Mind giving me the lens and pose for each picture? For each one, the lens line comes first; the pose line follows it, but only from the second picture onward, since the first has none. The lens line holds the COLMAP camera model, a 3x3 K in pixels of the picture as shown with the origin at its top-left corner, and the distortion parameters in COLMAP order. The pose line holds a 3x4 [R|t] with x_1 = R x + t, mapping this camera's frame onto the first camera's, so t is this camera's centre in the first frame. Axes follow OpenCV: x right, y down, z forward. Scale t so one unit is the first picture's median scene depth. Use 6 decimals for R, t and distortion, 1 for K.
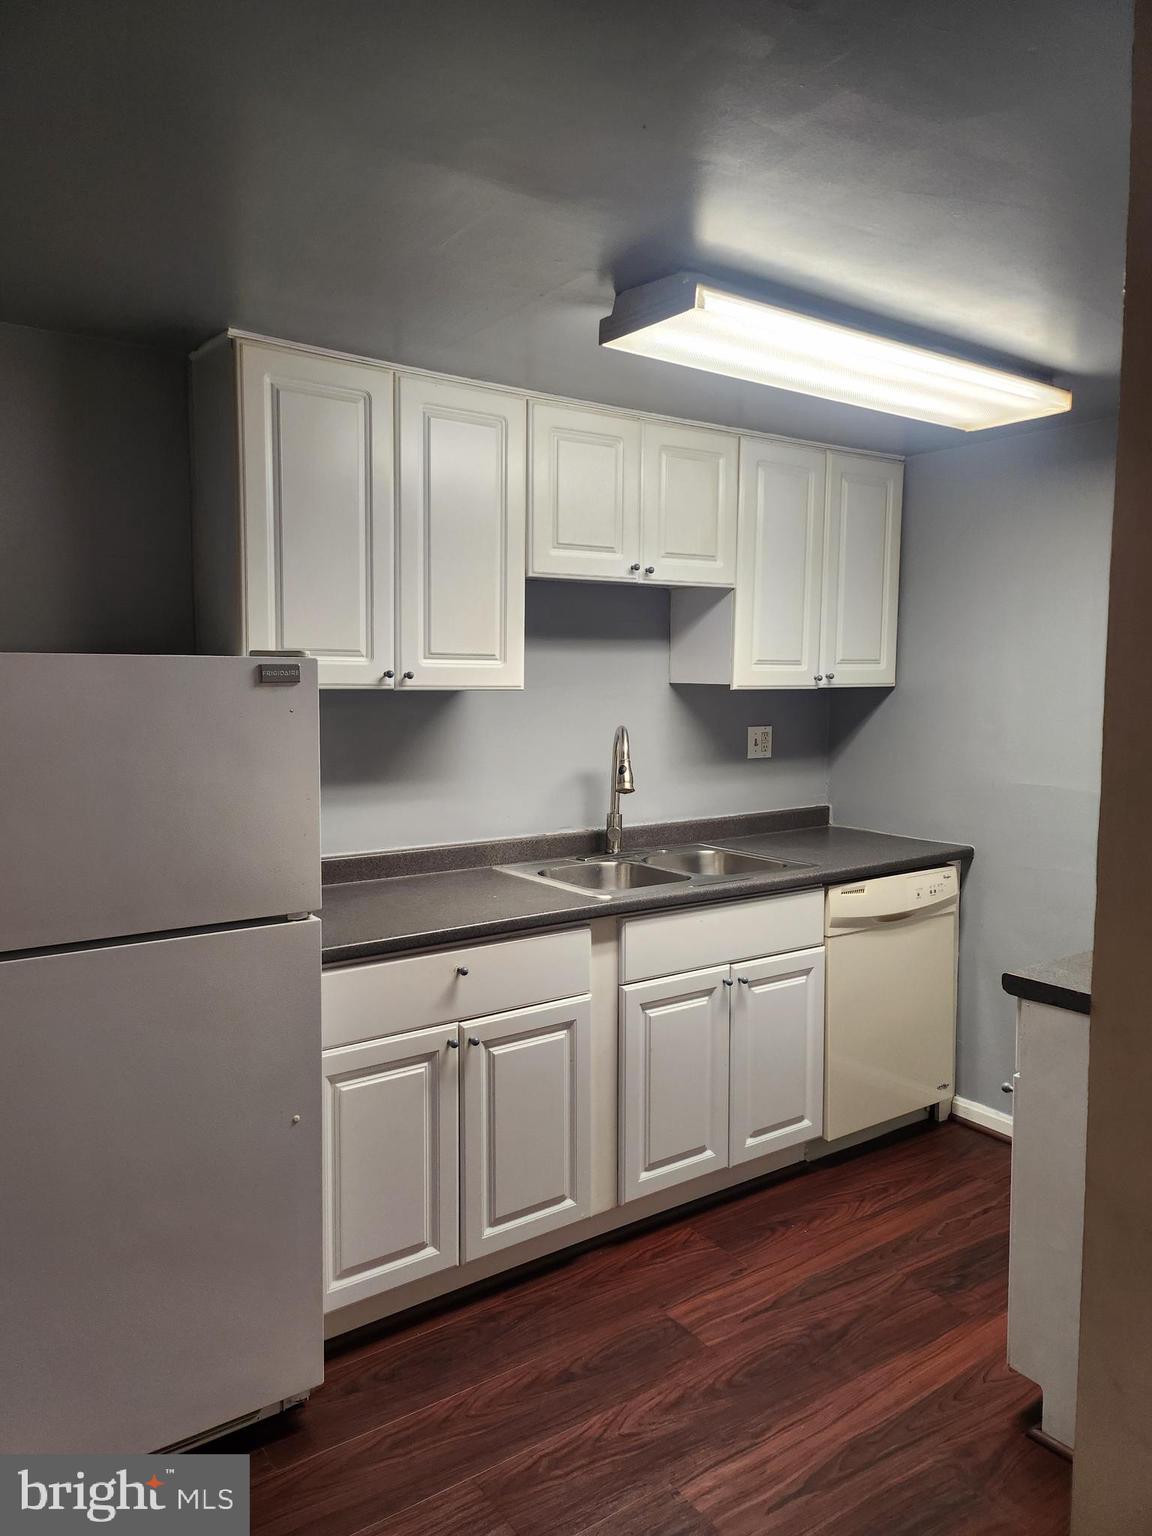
lens RADIAL K [[1069.6, 0, 574.5], [0, 1069.6, 770.1], [0, 0, 1]] dist [0.080348, -0.073951]
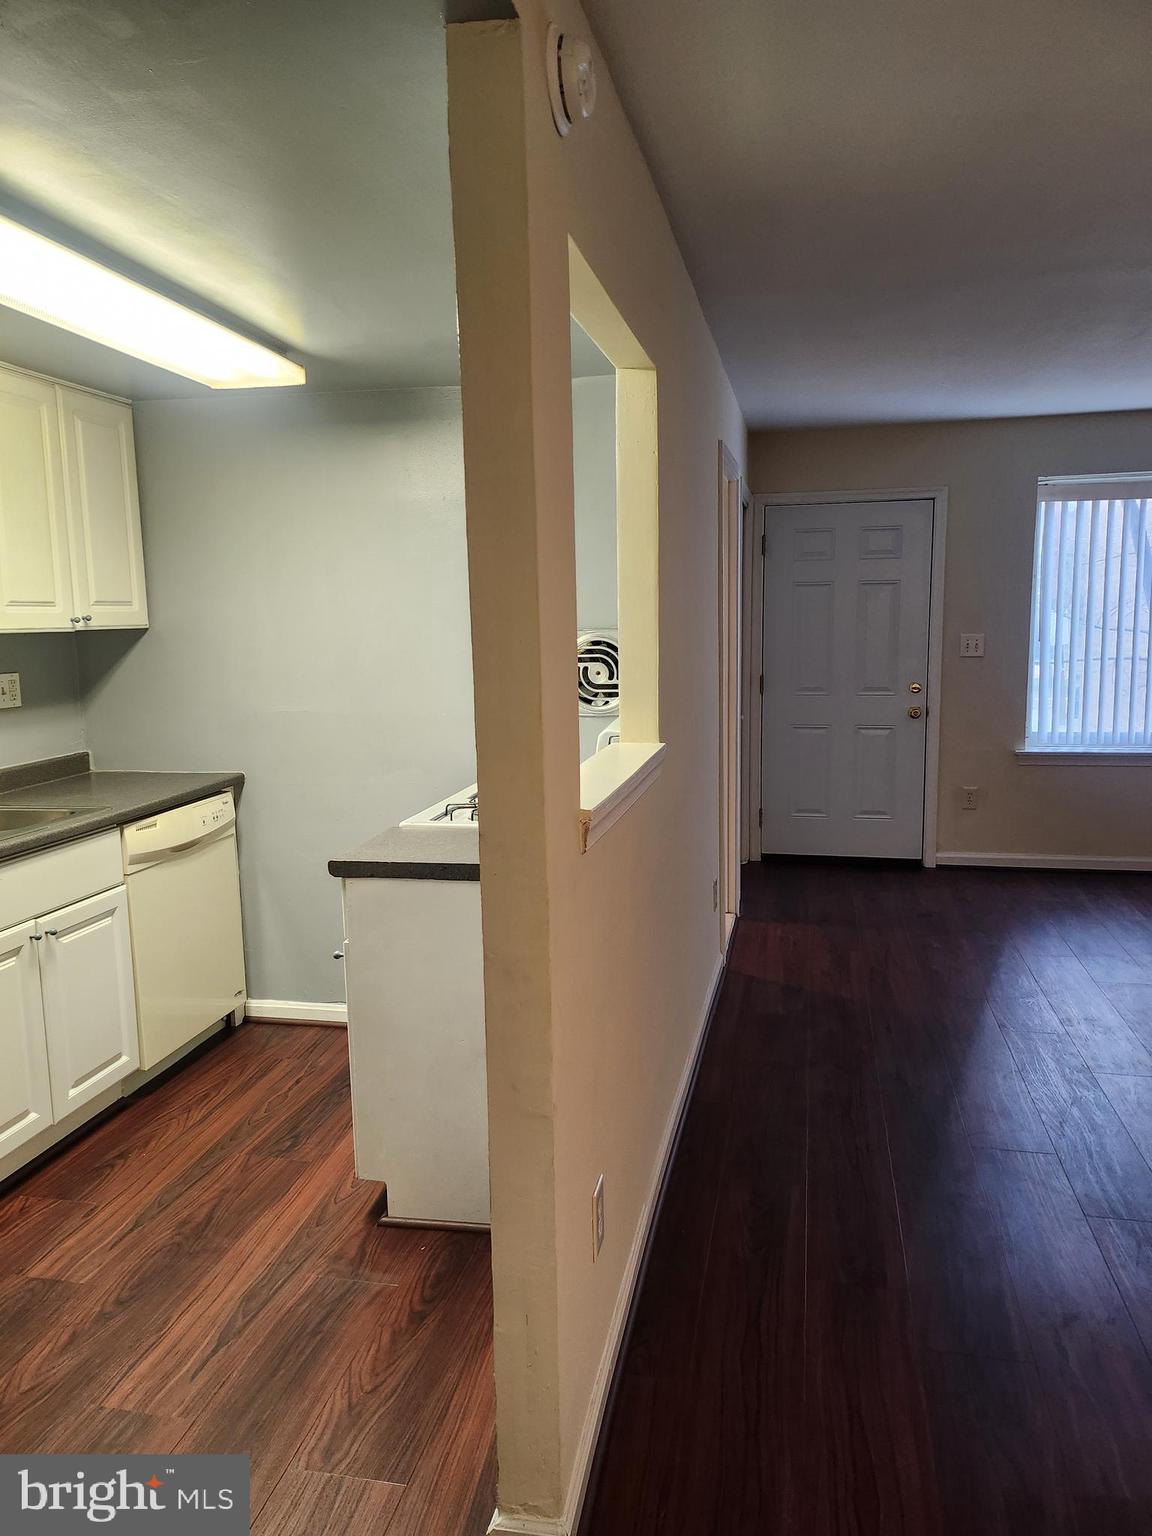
lens RADIAL K [[1069.6, 0, 587.2], [0, 1069.6, 763.0], [0, 0, 1]] dist [0.080348, -0.073951]
pose [[0.730858, -0.111493, 0.673362, -0.144231], [0.083193, 0.993764, 0.074248, 0.011698], [-0.677440, 0.001755, 0.735576, -0.054846]]
